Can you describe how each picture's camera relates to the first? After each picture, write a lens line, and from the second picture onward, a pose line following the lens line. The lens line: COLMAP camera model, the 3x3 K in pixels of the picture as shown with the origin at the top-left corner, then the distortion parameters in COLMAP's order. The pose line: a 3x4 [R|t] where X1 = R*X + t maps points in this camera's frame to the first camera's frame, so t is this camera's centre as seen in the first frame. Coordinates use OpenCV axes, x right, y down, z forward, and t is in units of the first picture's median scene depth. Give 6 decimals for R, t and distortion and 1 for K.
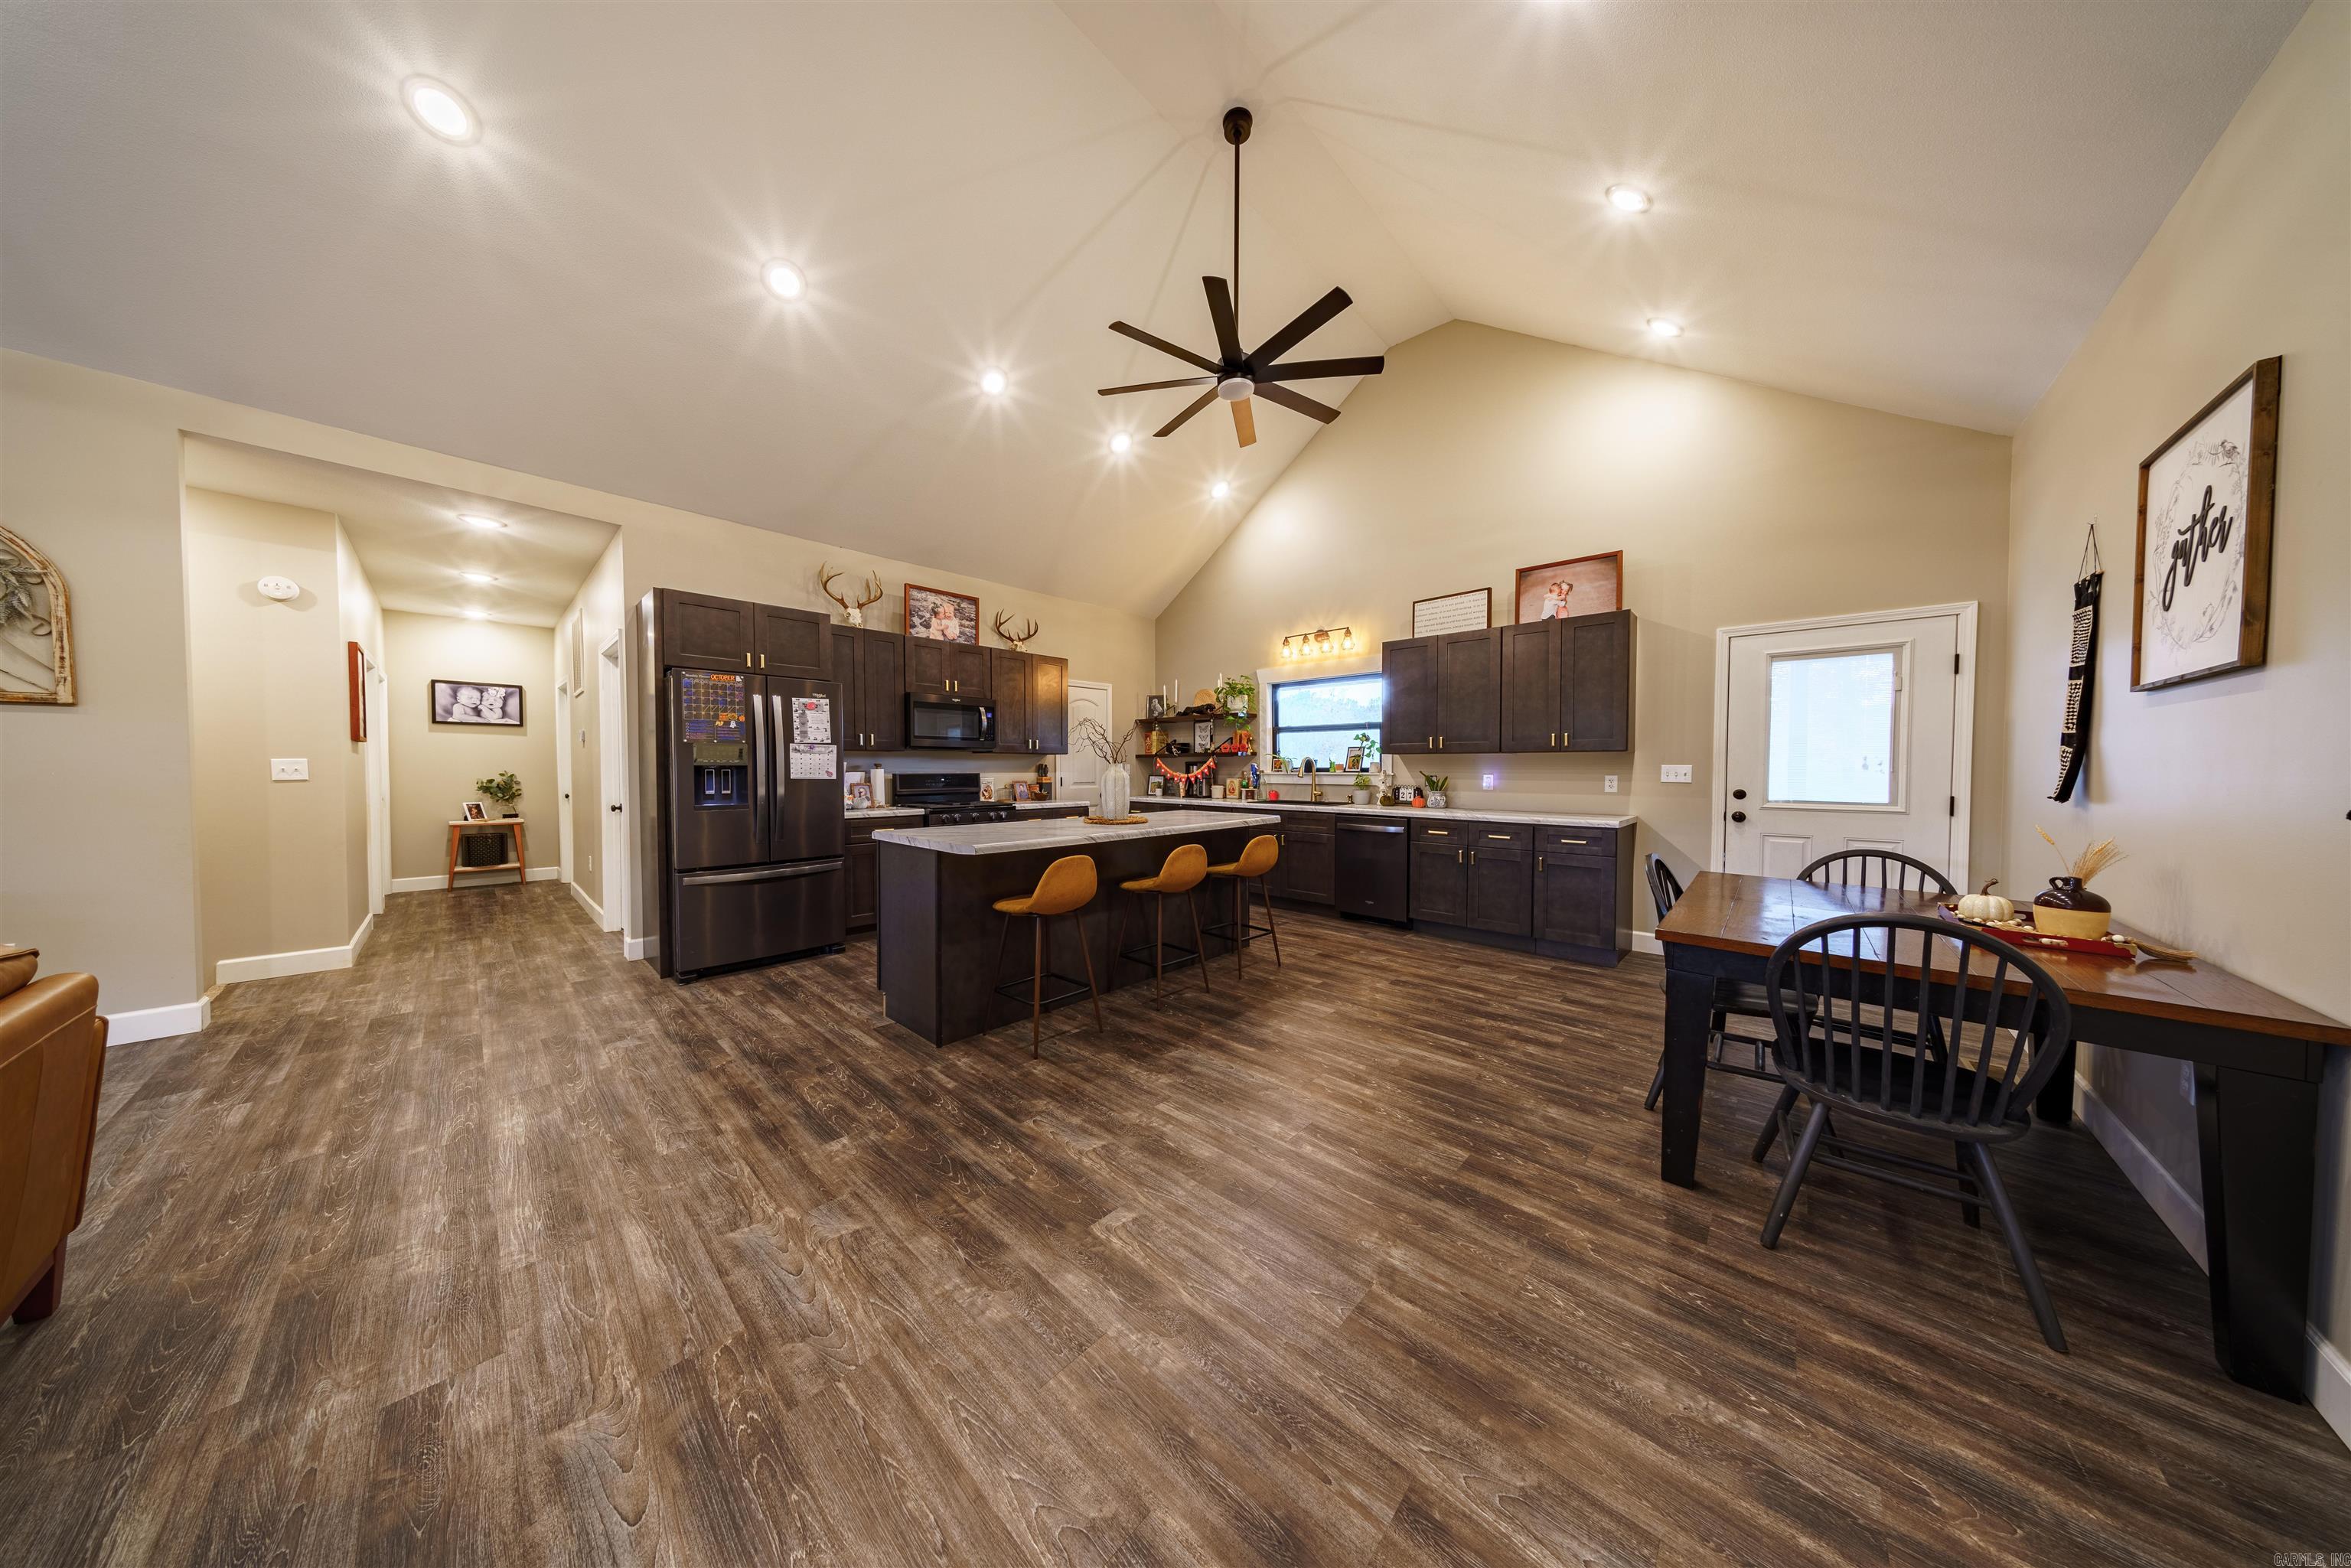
lens RADIAL K [[661.4, 0, 1171.5], [0, 661.4, 782.7], [0, 0, 1]] dist [0.005675, 0.000124]
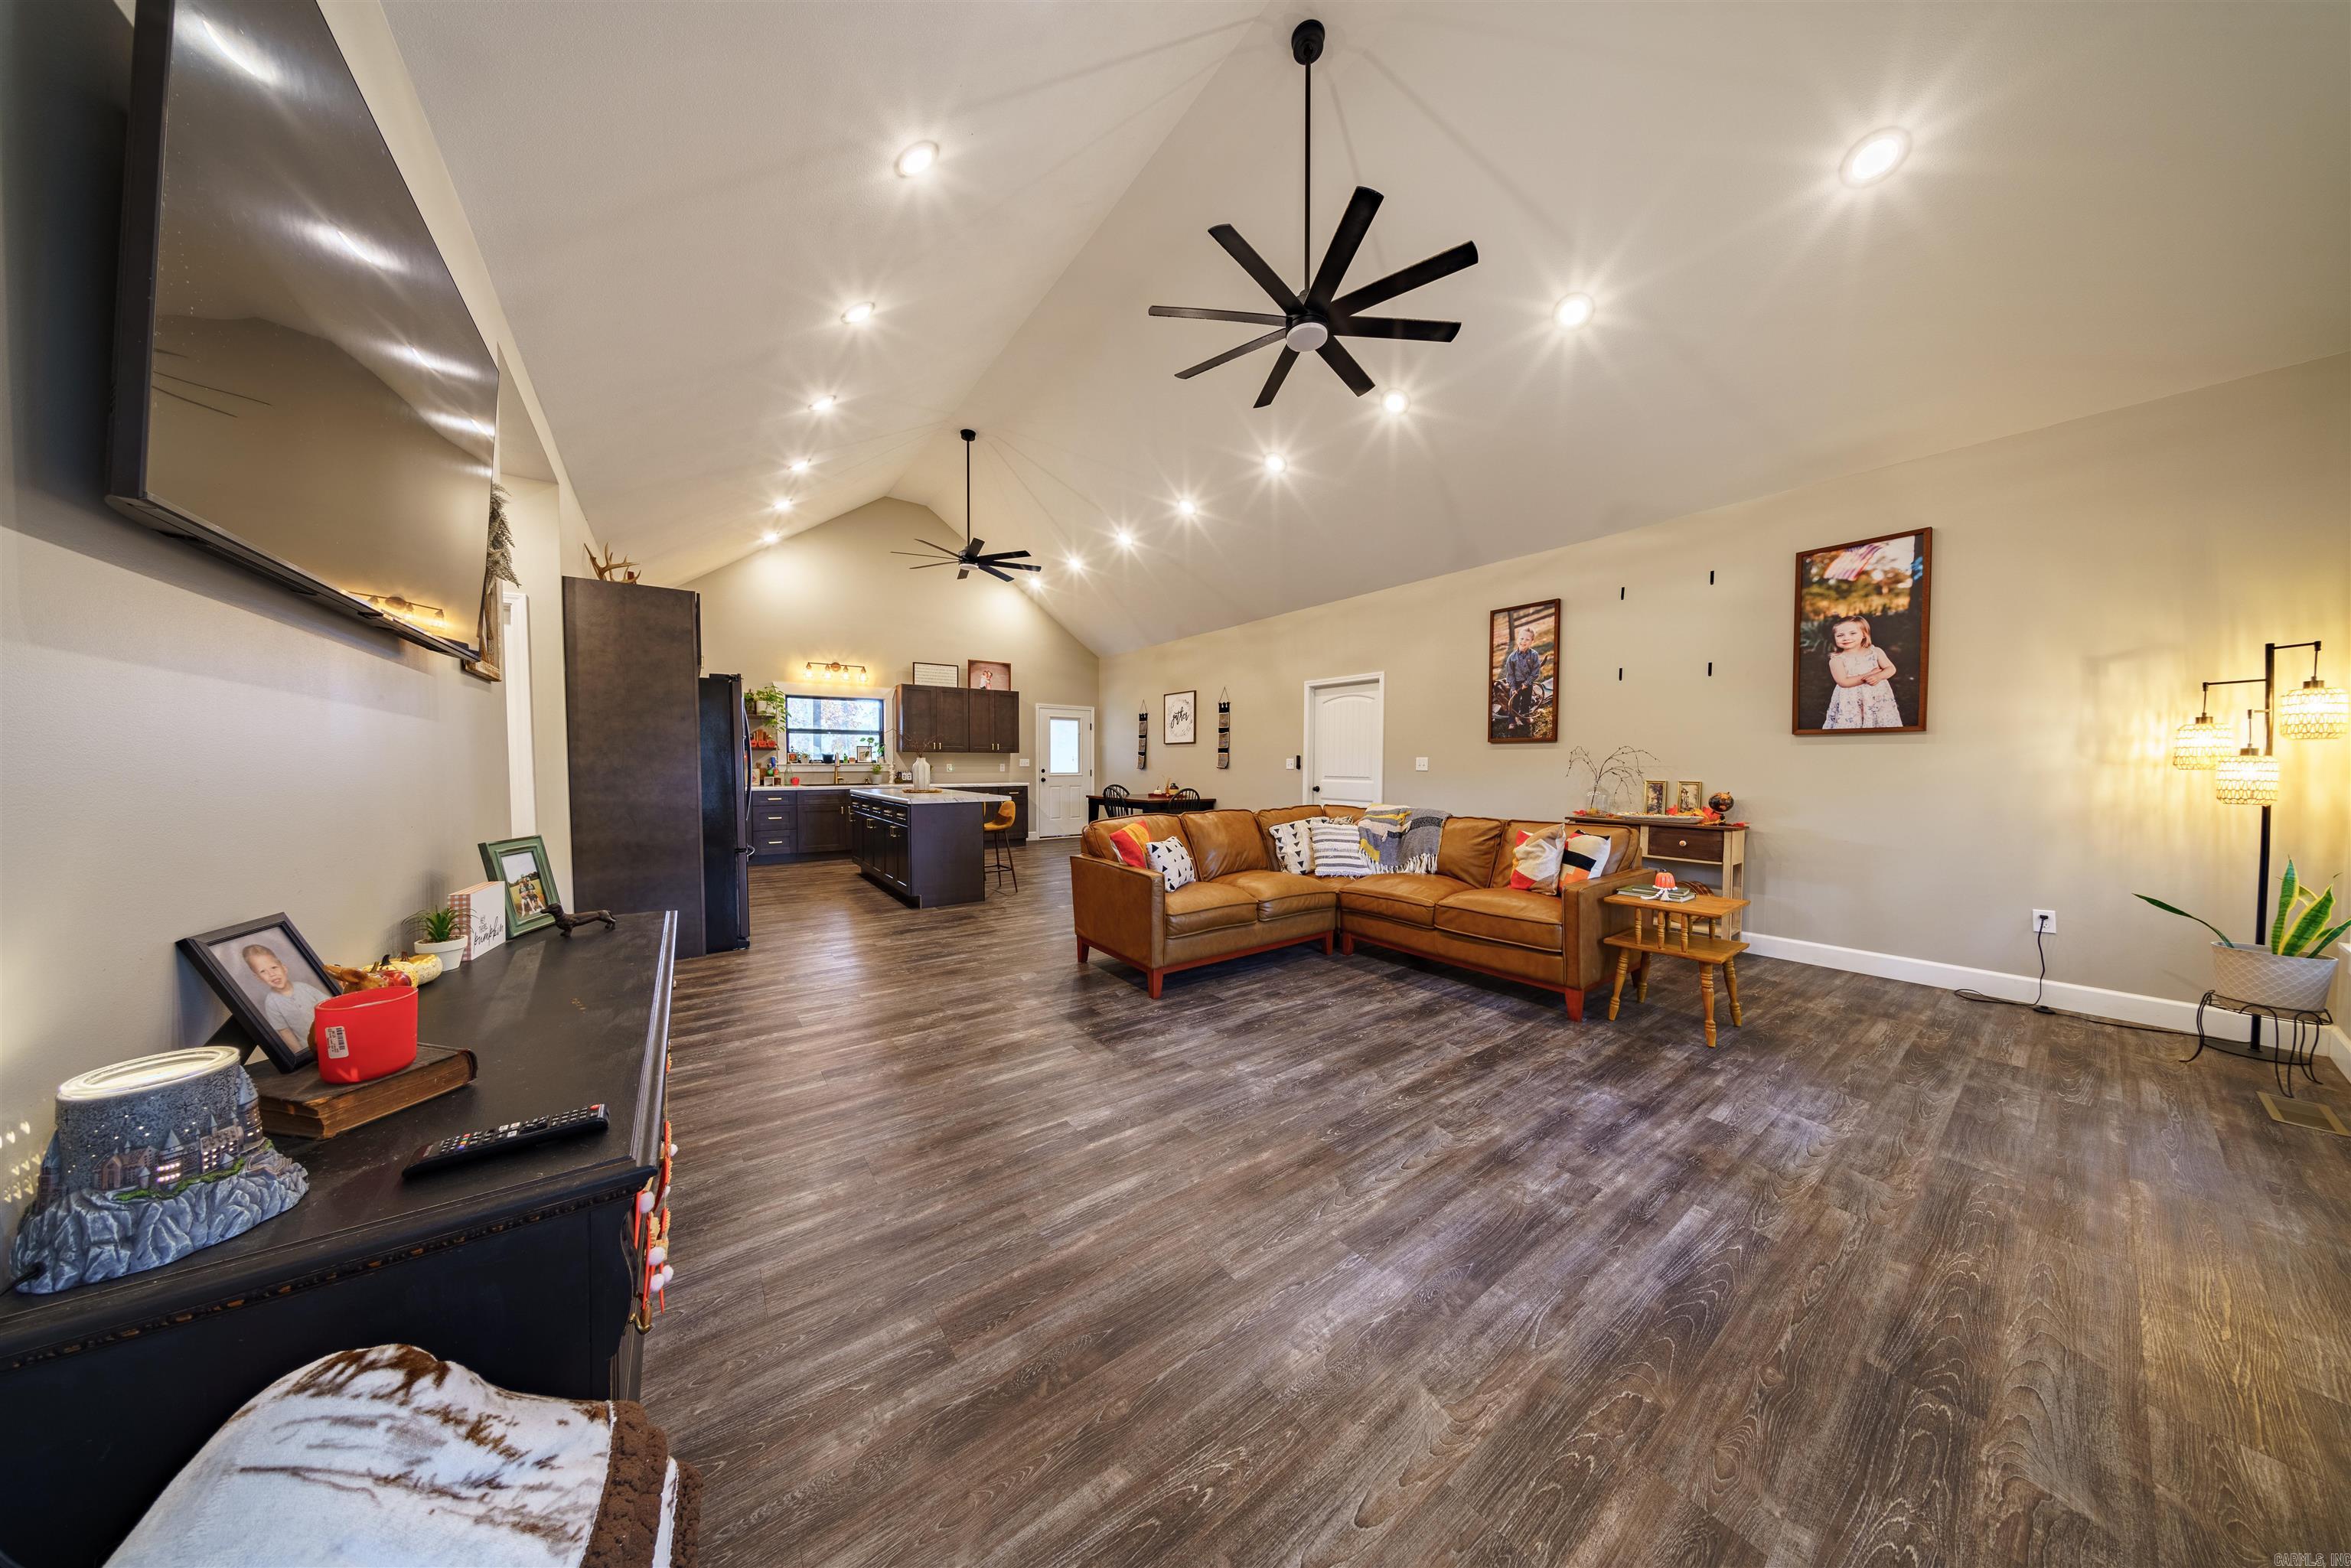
lens RADIAL K [[671.9, 0, 1170.9], [0, 671.9, 784.6], [0, 0, 1]] dist [0.000361, -0.000047]
pose [[0.187698, -0.034801, 0.981610, -1.198970], [0.020557, 0.999292, 0.031497, -0.001106], [-0.982012, 0.014267, 0.188281, 0.033011]]
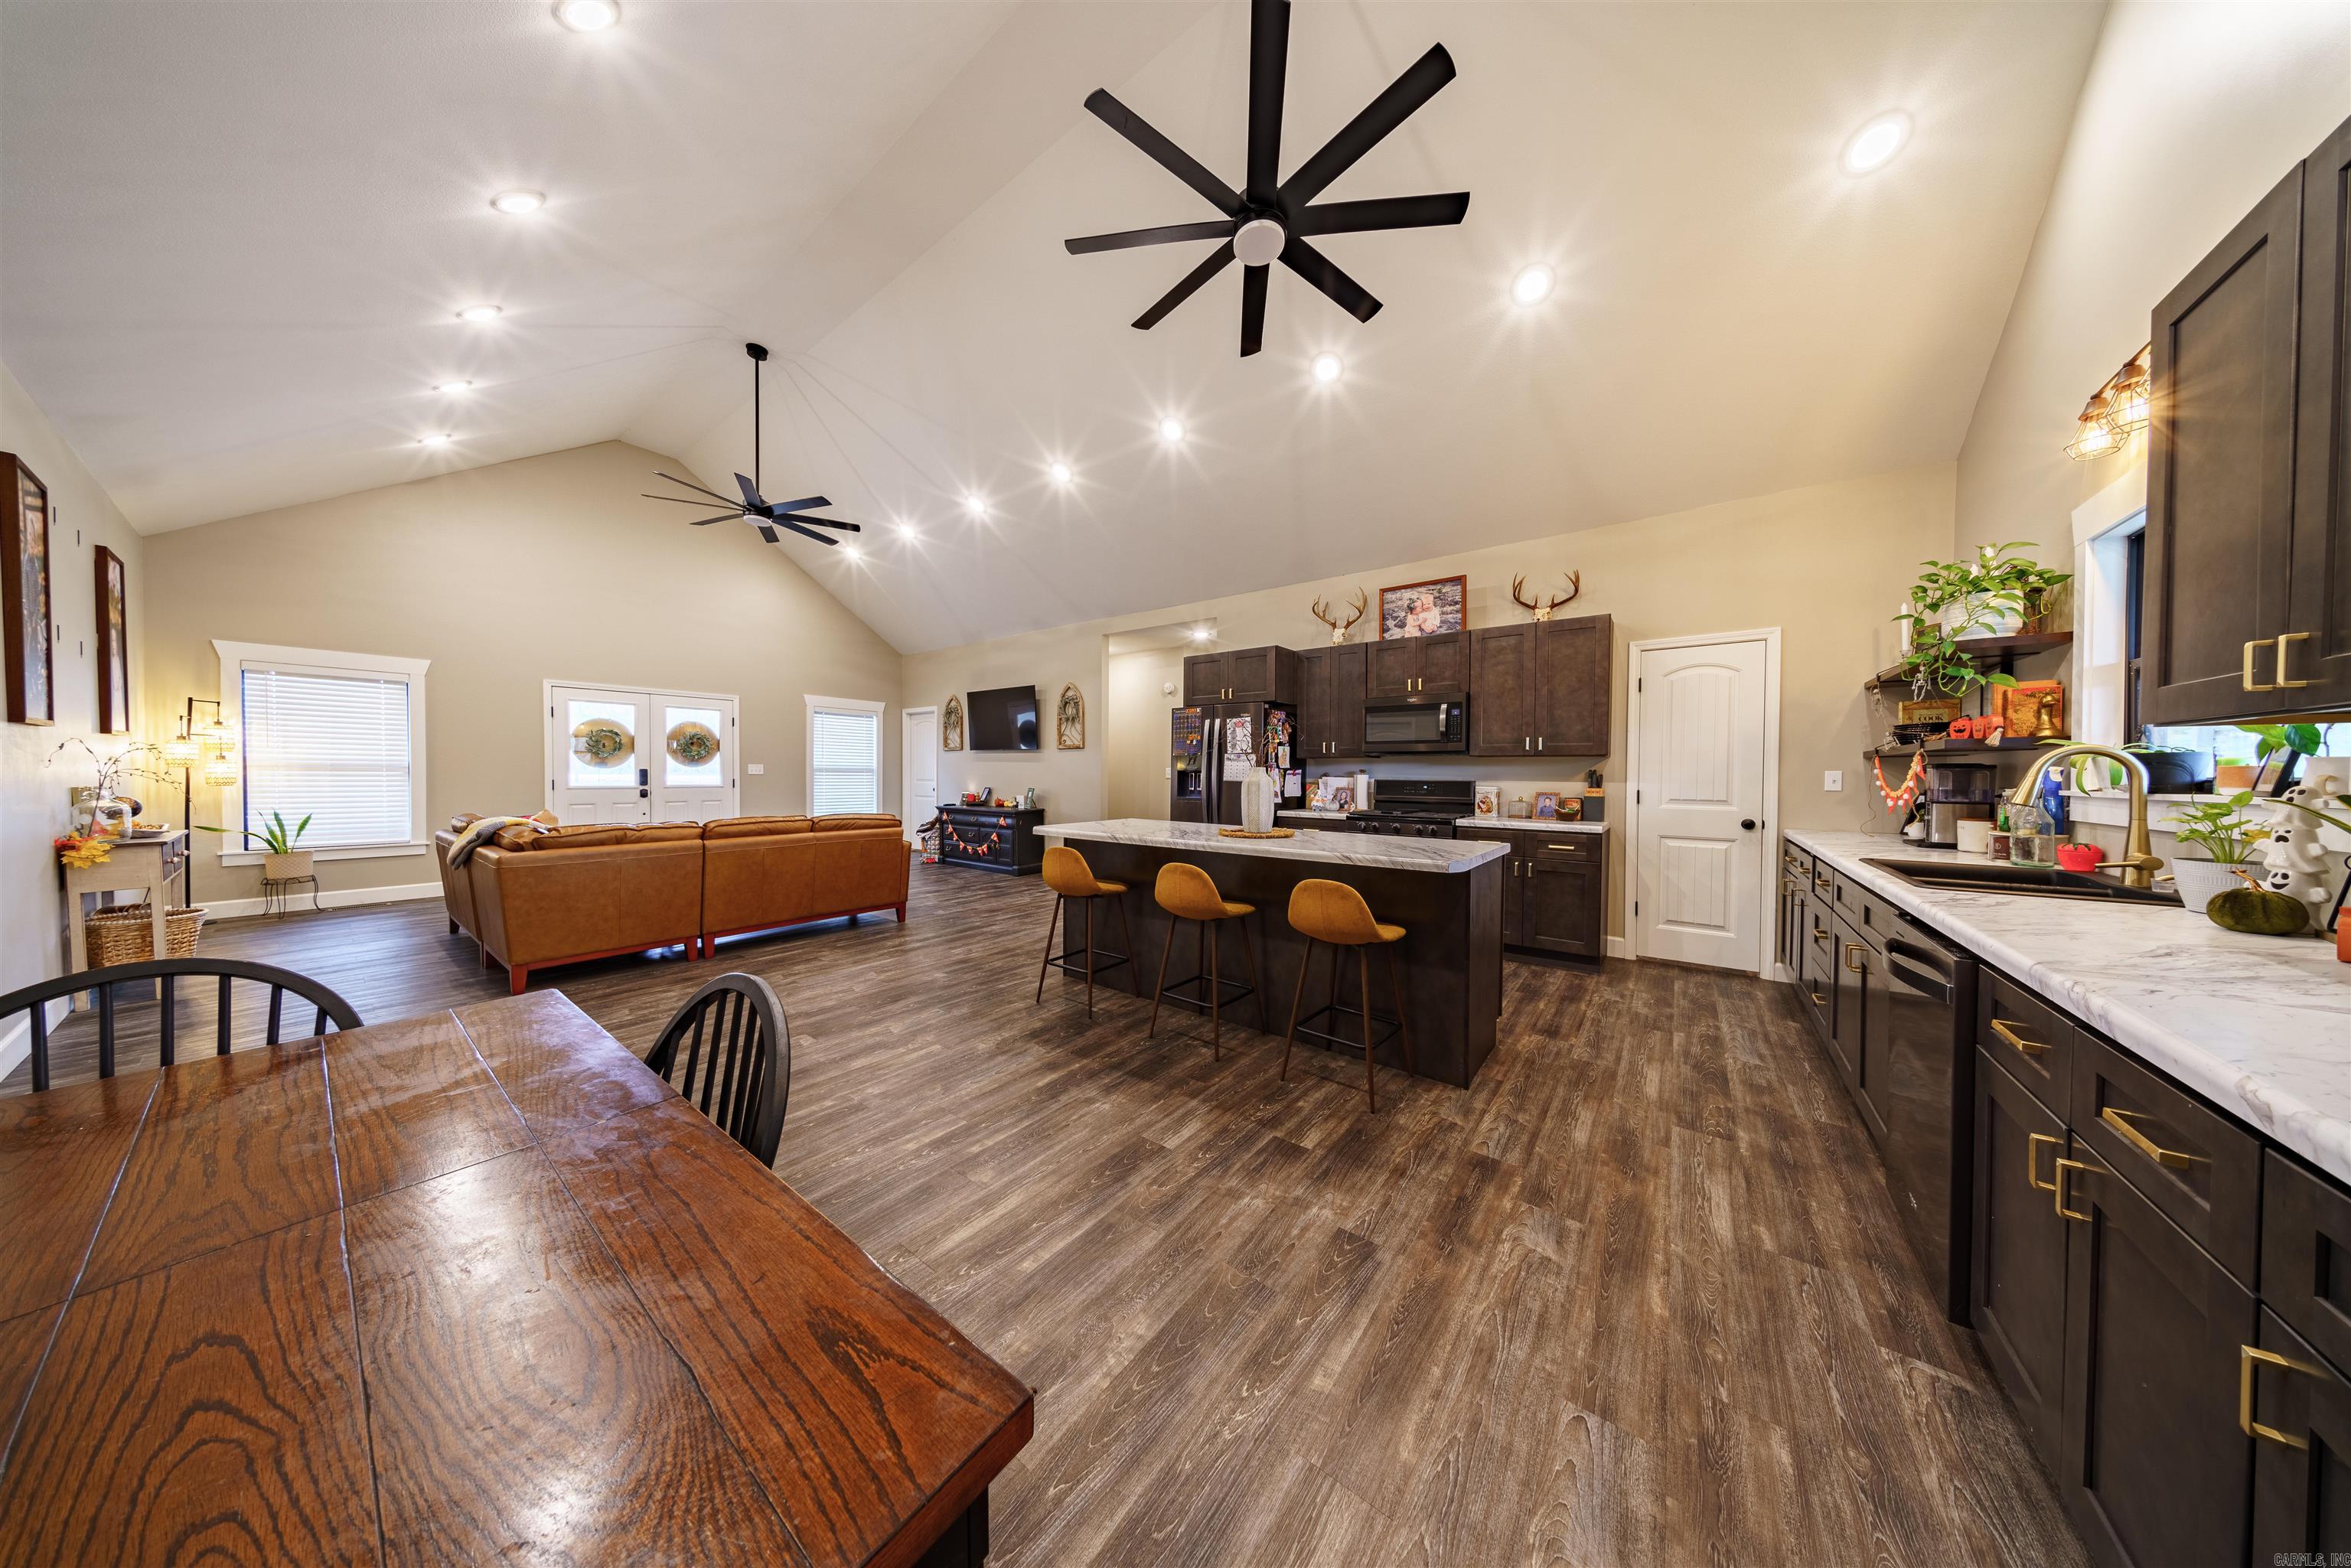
lens RADIAL K [[661.4, 0, 1171.5], [0, 661.4, 782.7], [0, 0, 1]] dist [0.005675, 0.000124]
pose [[0.096107, 0.016427, -0.995235, 0.551037], [-0.031179, 0.999423, 0.013485, -0.012391], [0.994883, 0.029734, 0.096564, 0.579864]]
